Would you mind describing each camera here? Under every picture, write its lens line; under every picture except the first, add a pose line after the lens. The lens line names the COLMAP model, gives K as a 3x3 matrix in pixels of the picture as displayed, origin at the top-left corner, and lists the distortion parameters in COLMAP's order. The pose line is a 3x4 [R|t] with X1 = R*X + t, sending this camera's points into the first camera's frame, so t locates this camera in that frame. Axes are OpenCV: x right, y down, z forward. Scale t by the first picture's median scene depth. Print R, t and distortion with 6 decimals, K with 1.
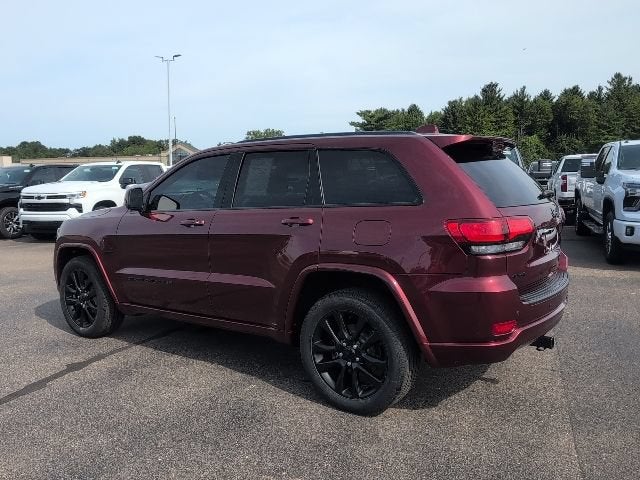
lens RADIAL K [[534.8, 0, 320.0], [0, 534.8, 240.0], [0, 0, 1]] dist [0.028322, -0.005947]
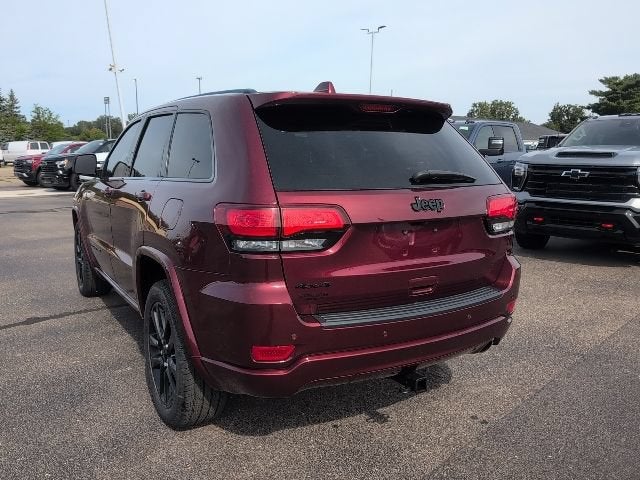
lens RADIAL K [[538.5, 0, 320.0], [0, 538.5, 240.0], [0, 0, 1]] dist [-0.003708, -0.007499]
pose [[0.917568, 0.085474, -0.388281, 0.440313], [-0.066752, 0.995874, 0.061482, -0.027489], [0.391934, -0.030496, 0.919488, 0.227260]]
